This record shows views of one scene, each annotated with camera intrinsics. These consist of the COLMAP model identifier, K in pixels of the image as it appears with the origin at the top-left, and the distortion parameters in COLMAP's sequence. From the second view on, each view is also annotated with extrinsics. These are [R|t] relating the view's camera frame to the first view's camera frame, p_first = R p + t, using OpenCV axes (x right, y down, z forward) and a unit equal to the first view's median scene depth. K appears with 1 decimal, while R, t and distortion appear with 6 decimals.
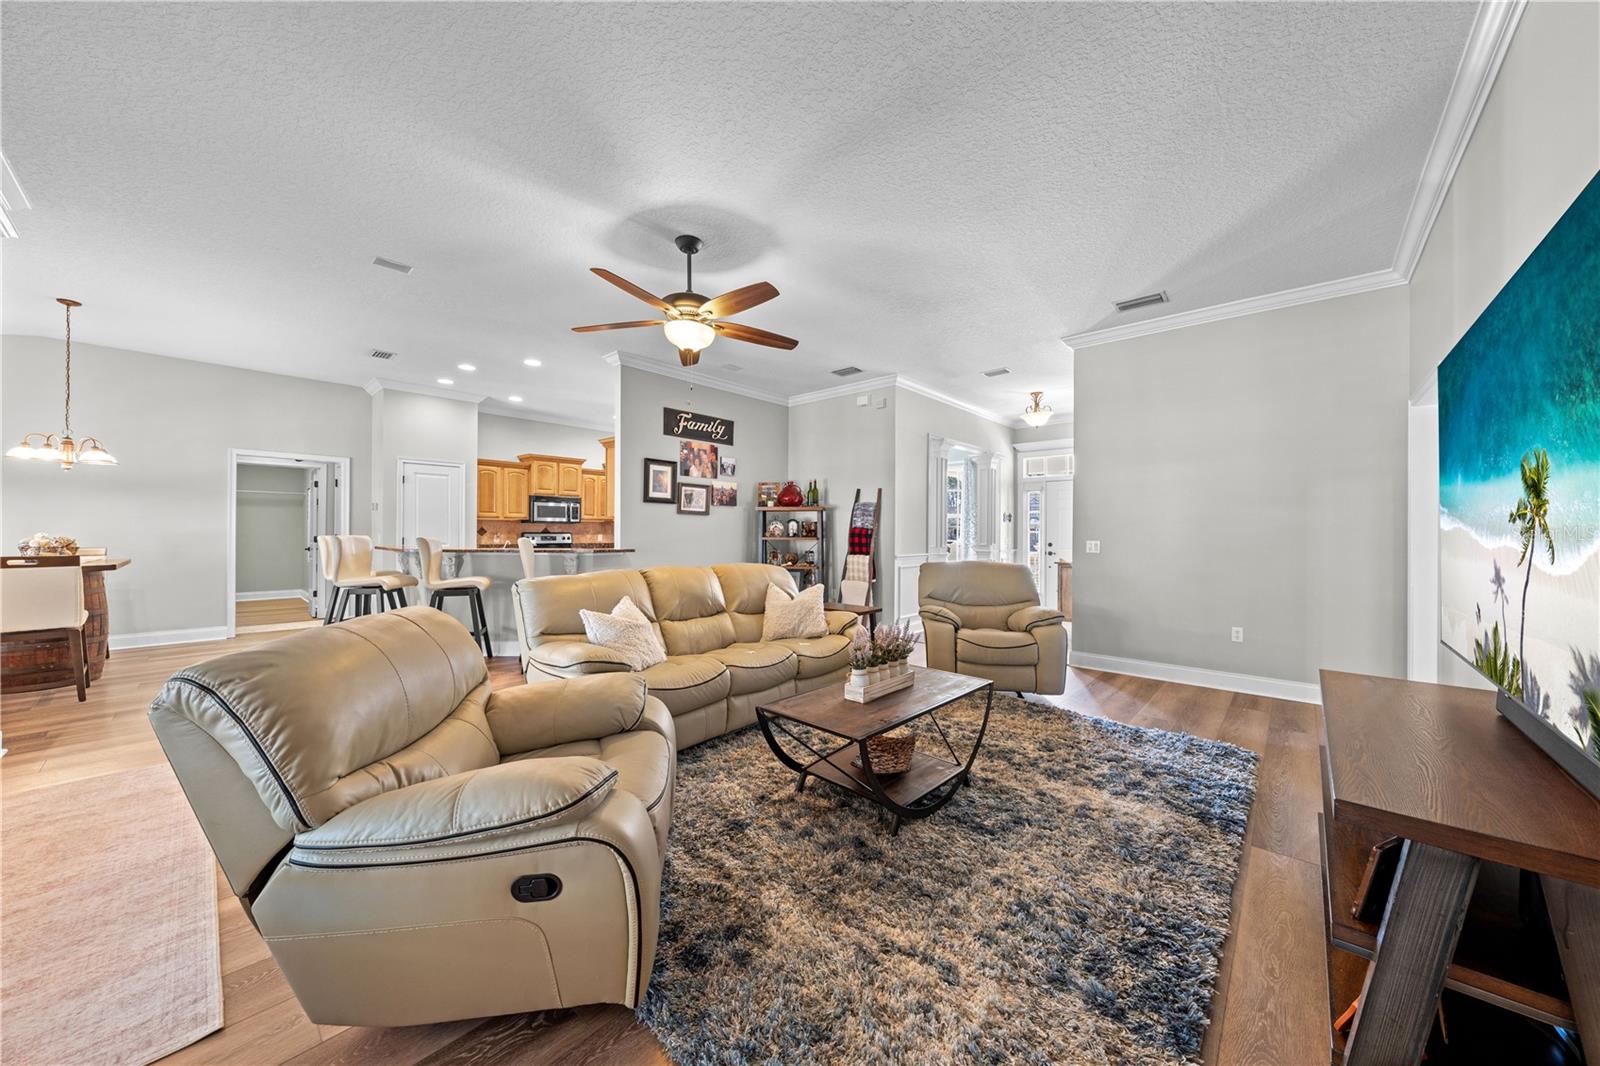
lens RADIAL K [[553.7, 0, 798.7], [0, 553.7, 534.3], [0, 0, 1]] dist [-0.002907, -0.000061]
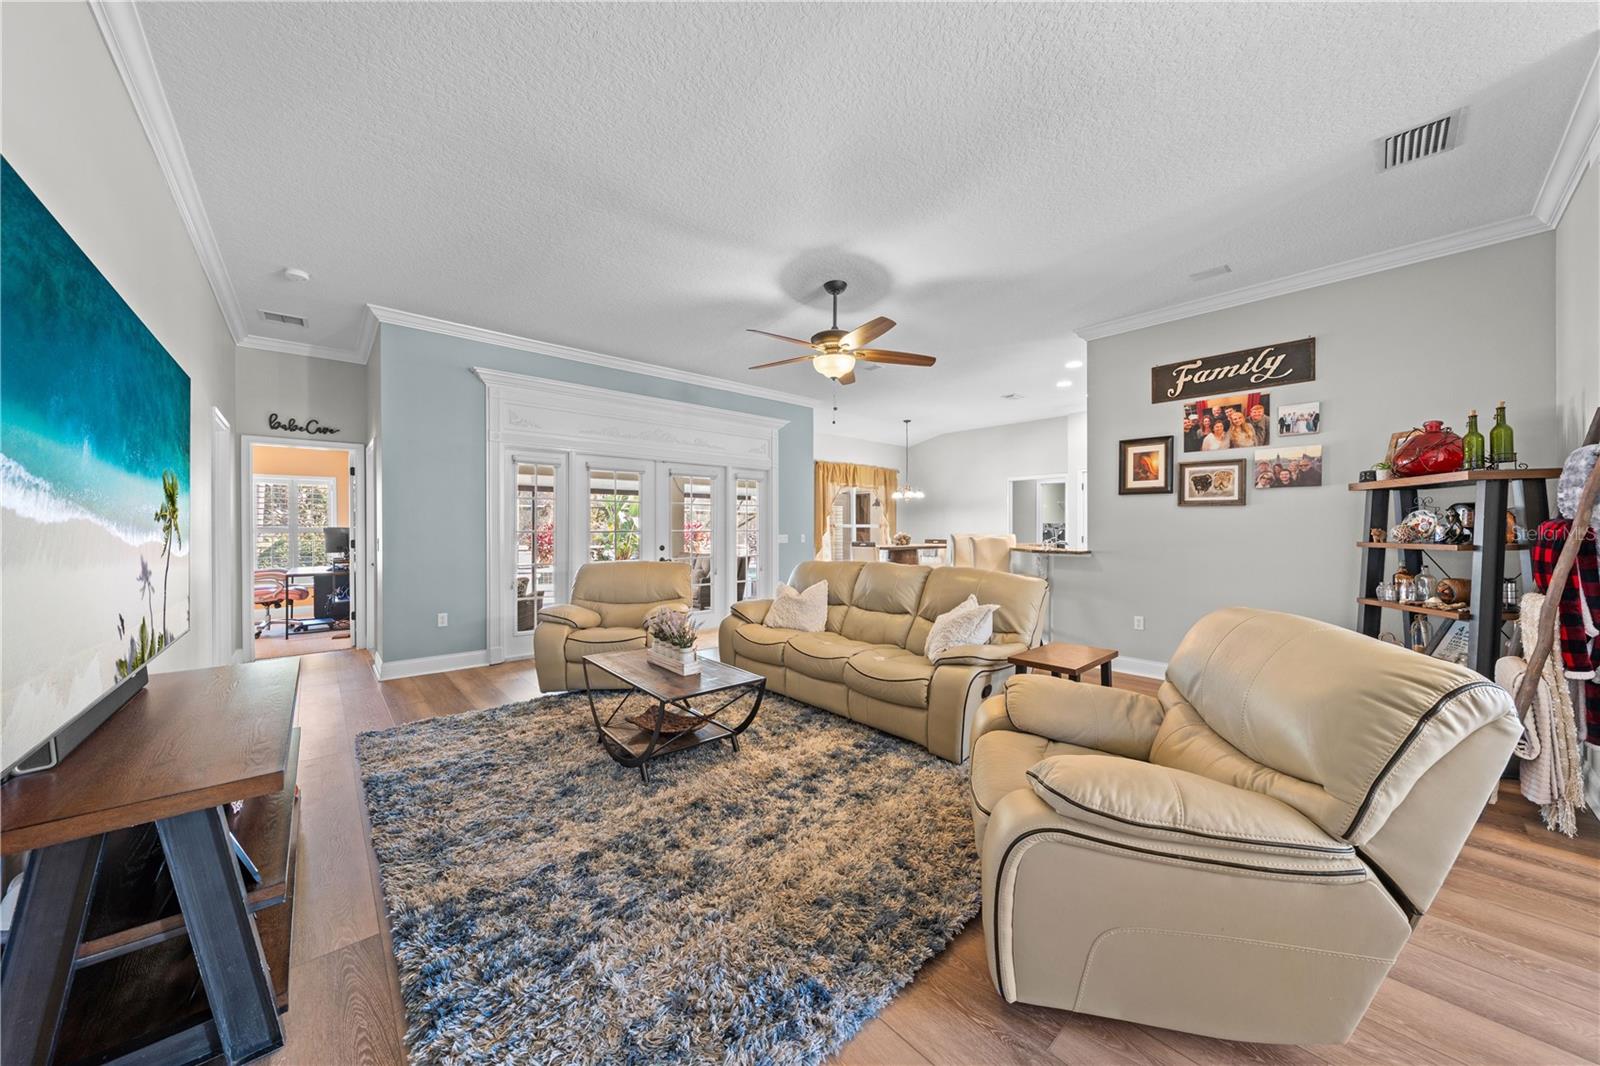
lens RADIAL K [[543.3, 0, 796.5], [0, 543.3, 529.4], [0, 0, 1]] dist [-0.002904, -0.000046]
pose [[-0.108805, -0.004704, -0.994052, 0.528866], [-0.005927, 0.999974, -0.004083, -0.001431], [0.994045, 0.005448, -0.108830, 0.572725]]
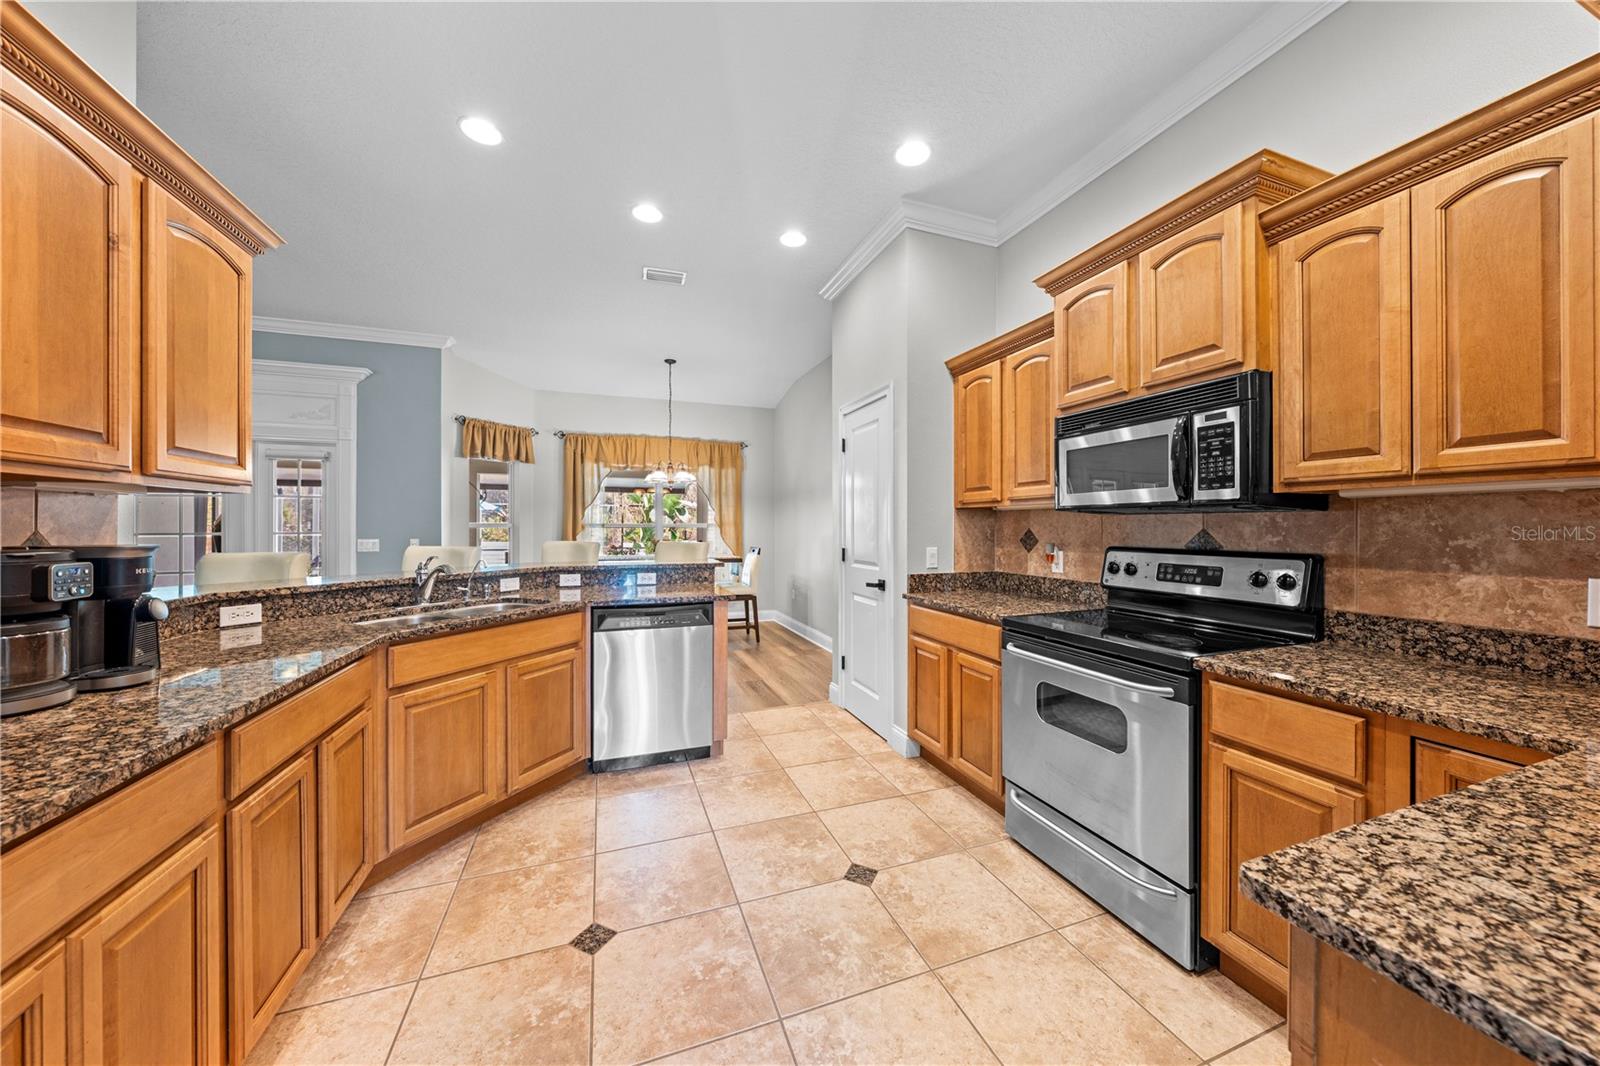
lens RADIAL K [[543.3, 0, 797.5], [0, 543.3, 528.3], [0, 0, 1]] dist [-0.002904, -0.000046]
pose [[-0.468206, -0.002095, -0.883617, -0.219313], [-0.008228, 0.999964, 0.001989, -0.016002], [0.883581, 0.008202, -0.468207, 1.334719]]
